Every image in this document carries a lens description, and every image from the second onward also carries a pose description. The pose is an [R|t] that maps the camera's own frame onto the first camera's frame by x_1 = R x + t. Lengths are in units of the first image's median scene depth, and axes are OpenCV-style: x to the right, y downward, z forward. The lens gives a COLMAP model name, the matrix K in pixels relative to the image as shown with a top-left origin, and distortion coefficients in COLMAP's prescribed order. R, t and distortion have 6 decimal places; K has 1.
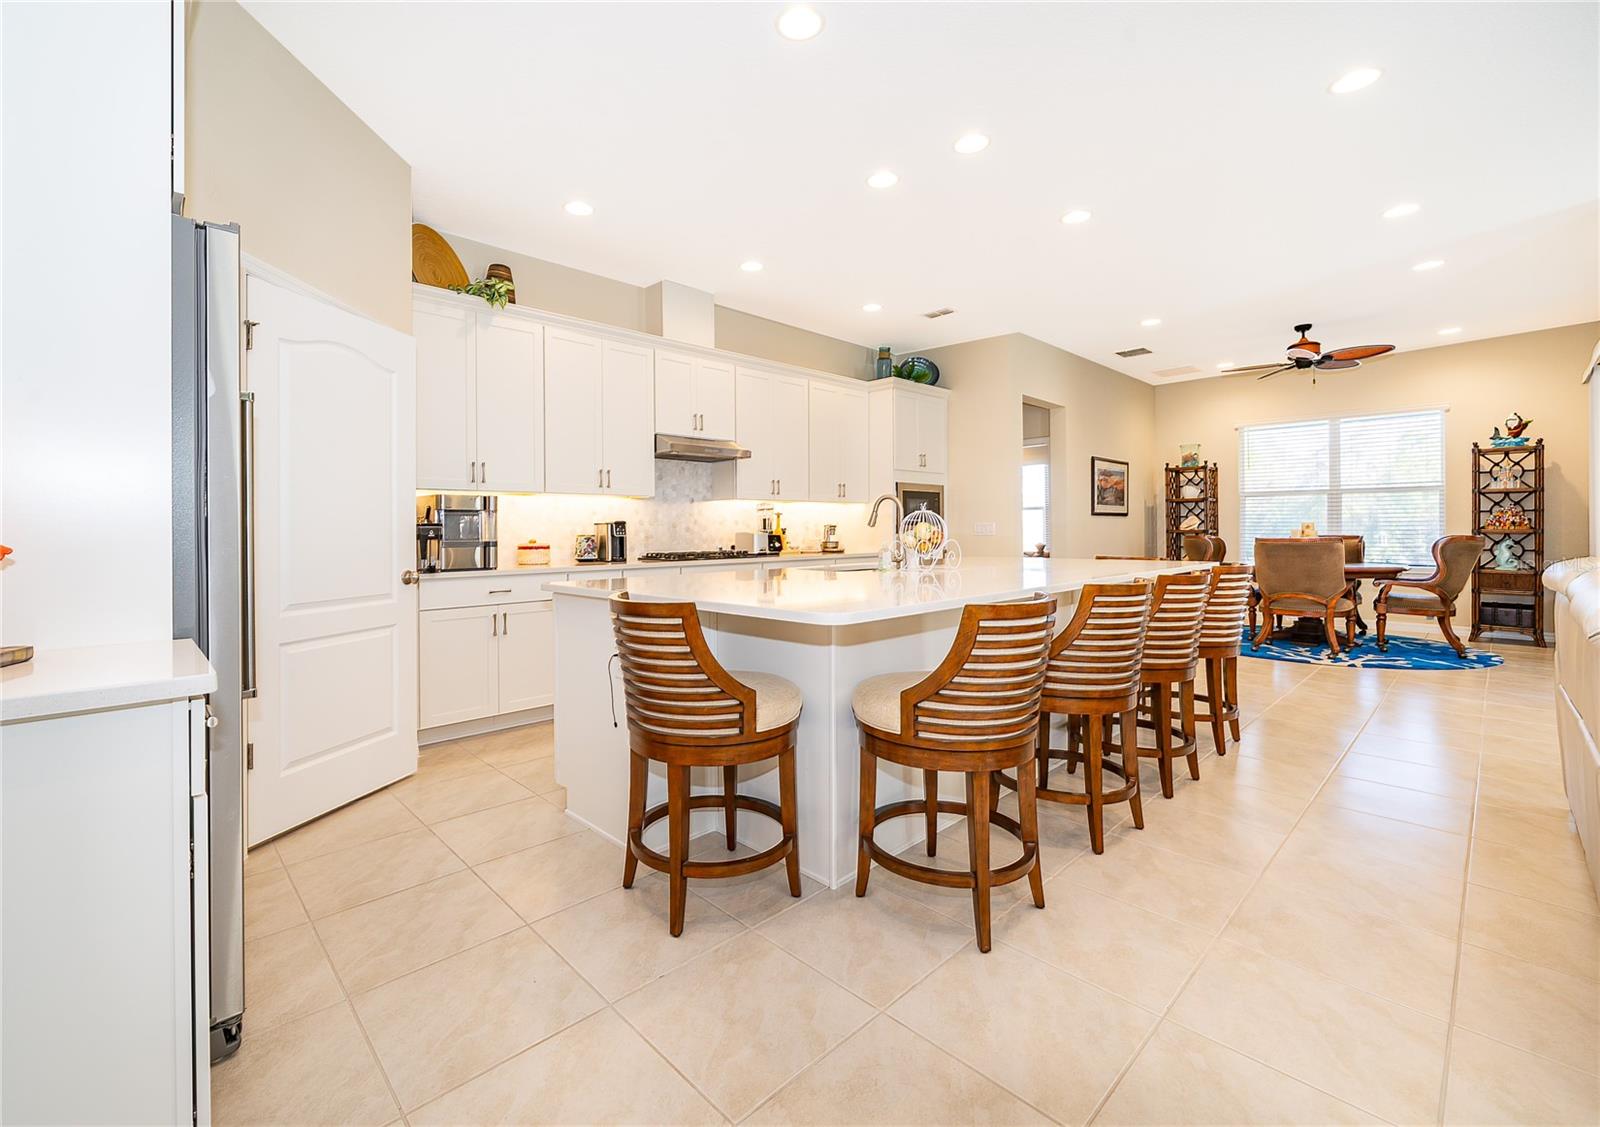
lens RADIAL K [[701.5, 0, 765.0], [0, 701.5, 531.6], [0, 0, 1]] dist [-0.001547, -0.000304]
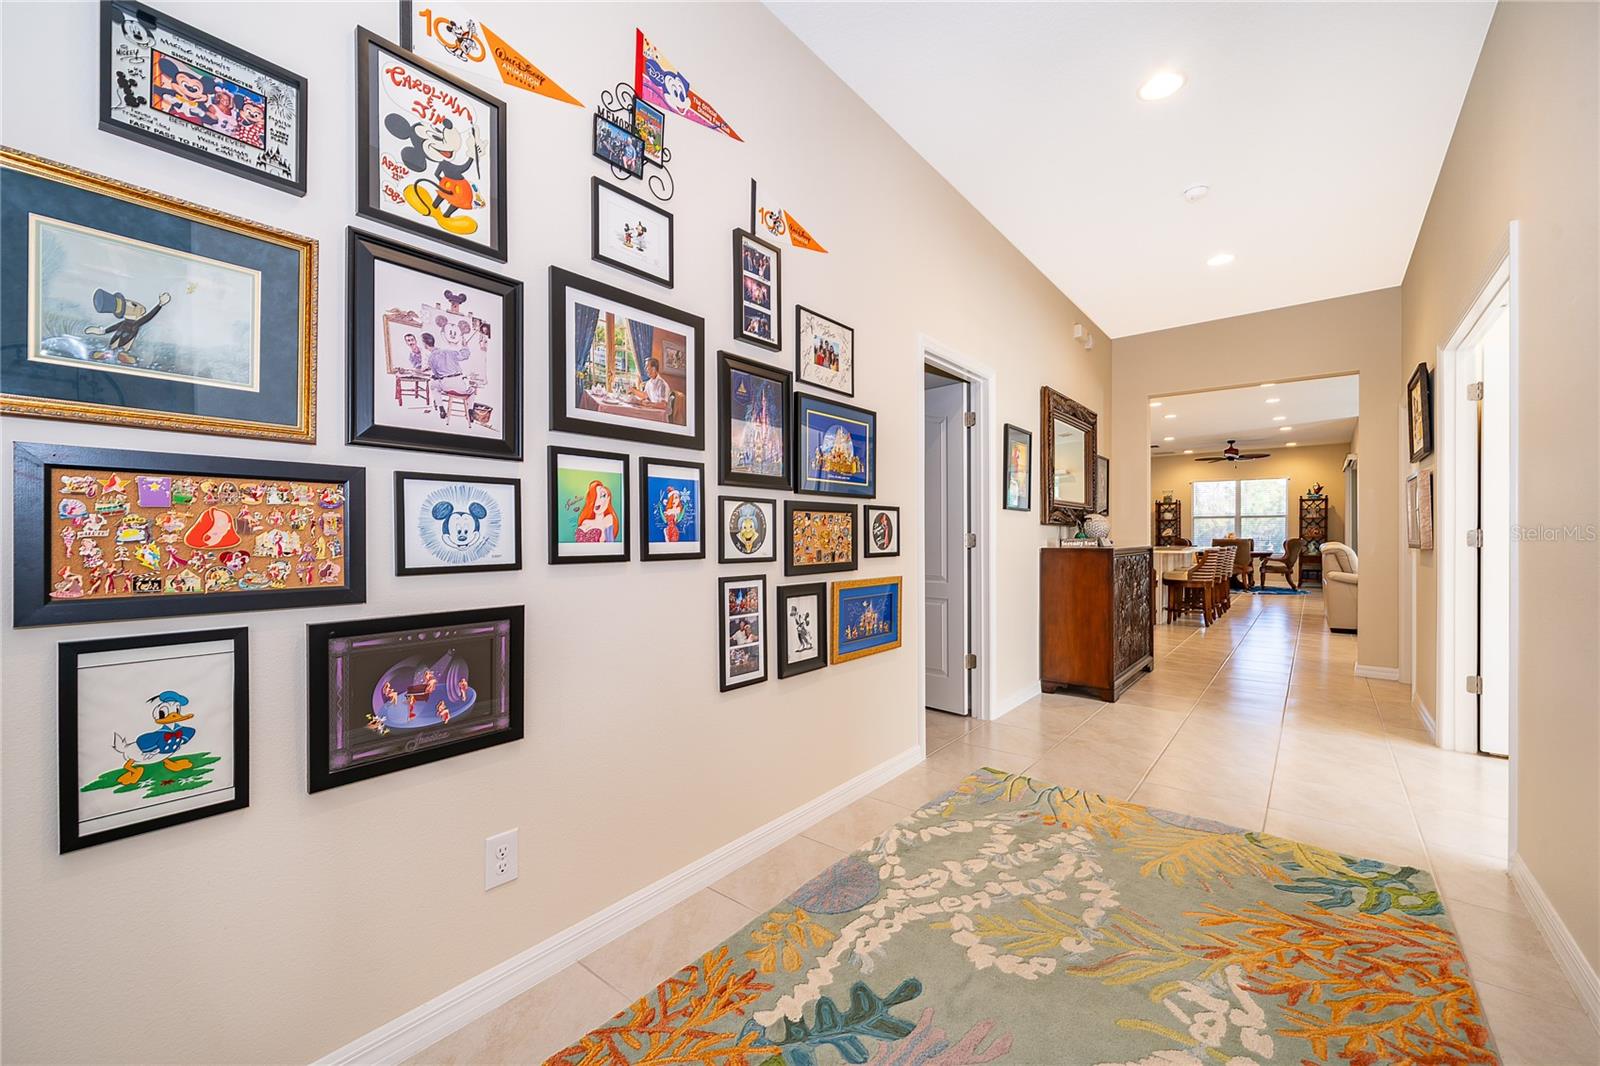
lens RADIAL K [[650.7, 0, 796.7], [0, 650.7, 538.9], [0, 0, 1]] dist [-0.007877, -0.000762]
pose [[0.991159, 0.007033, 0.132490, -0.928227], [-0.006744, 0.999974, -0.002630, 0.026313], [-0.132505, 0.001713, 0.991181, -0.907779]]
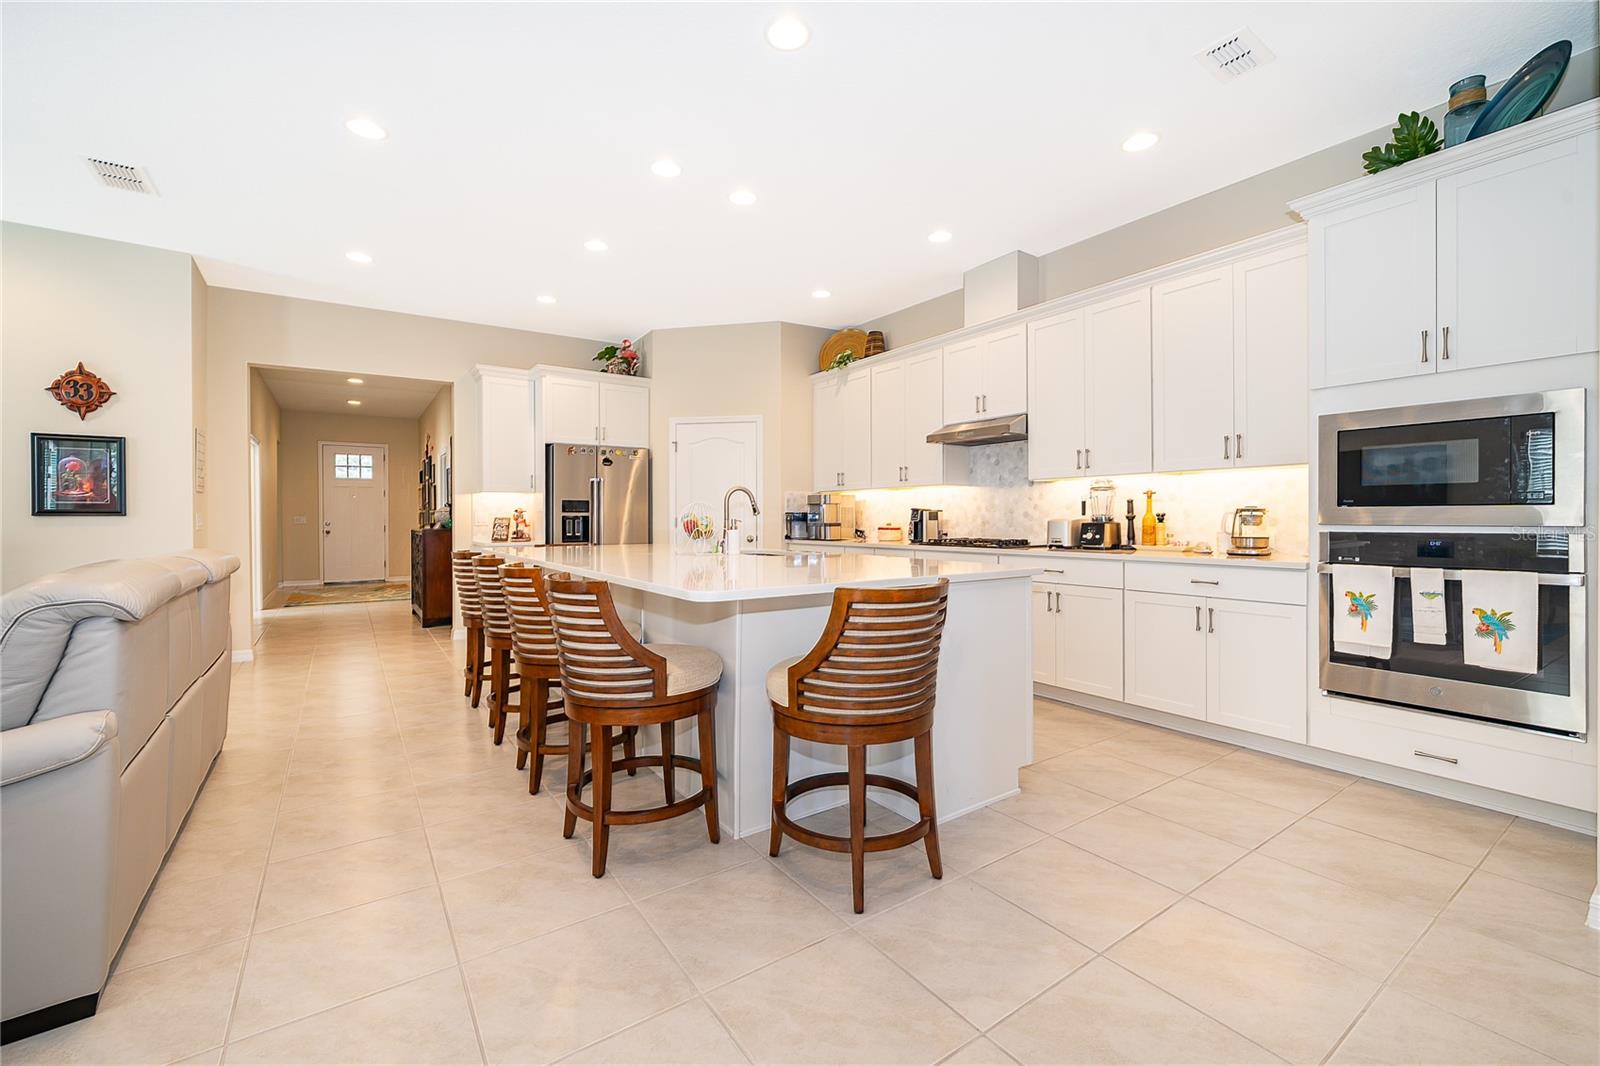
lens RADIAL K [[650.7, 0, 803.6], [0, 650.7, 525.8], [0, 0, 1]] dist [-0.007877, -0.000762]
pose [[-0.135533, 0.021024, -0.990550, 0.742697], [0.002141, 0.999779, 0.020927, -0.007238], [0.990771, 0.000716, -0.135548, 0.792289]]
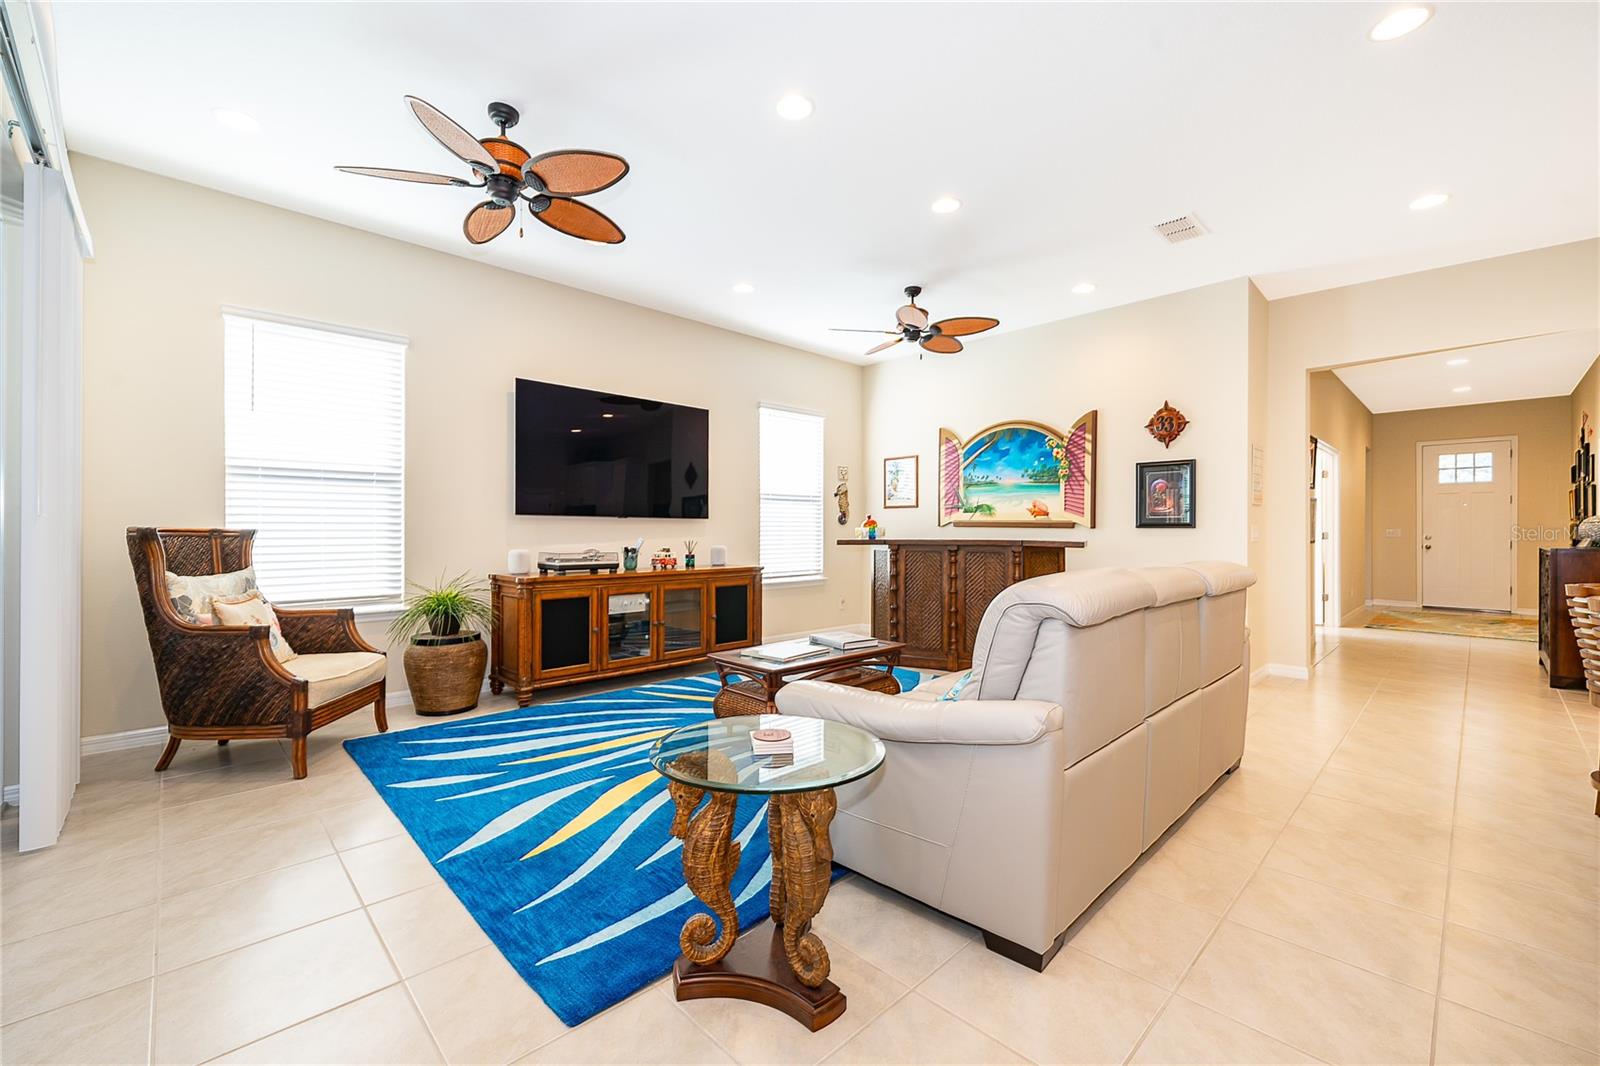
lens RADIAL K [[650.7, 0, 787.2], [0, 650.7, 531.0], [0, 0, 1]] dist [-0.007877, -0.000762]
pose [[-0.999986, 0.005140, -0.001282, 0.646995], [0.005135, 0.999981, 0.003542, -0.006681], [0.001300, 0.003536, -0.999993, 0.767645]]
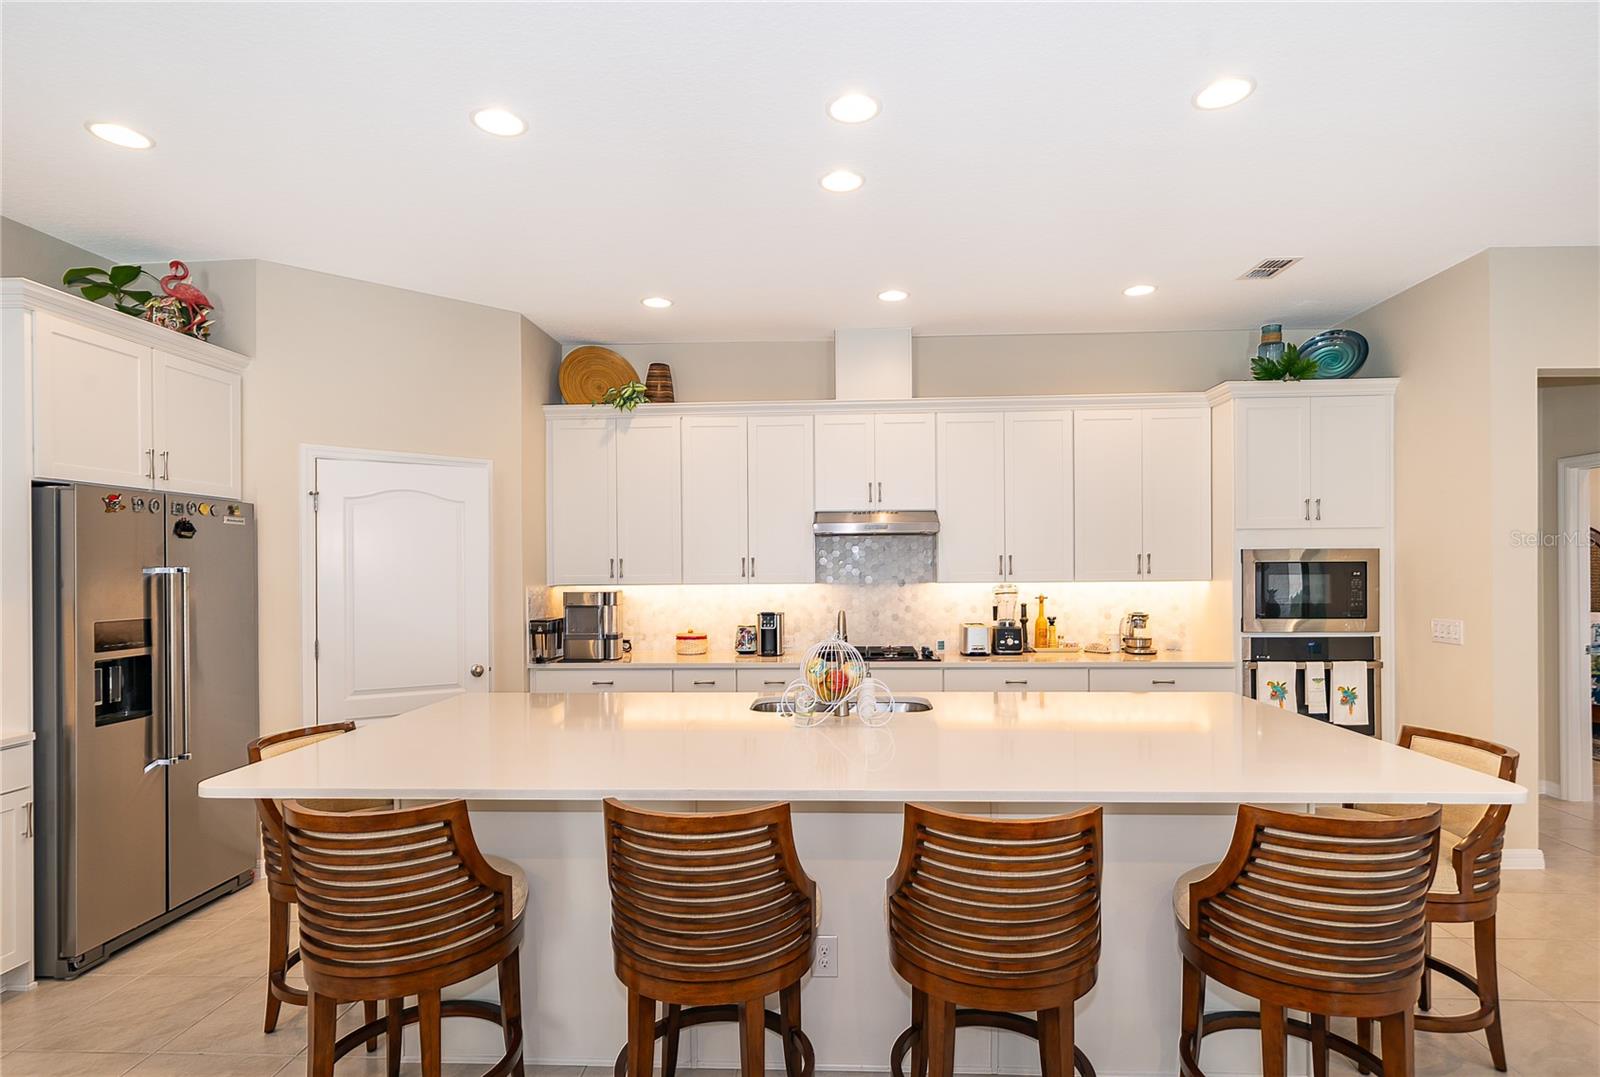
lens RADIAL K [[809.2, 0, 792.3], [0, 809.2, 567.4], [0, 0, 1]] dist [-0.002907, 0.001100]
pose [[0.696665, 0.004019, -0.717385, 0.471724], [0.000292, 0.999983, 0.005885, -0.065686], [0.717397, -0.004309, 0.696652, 0.234683]]
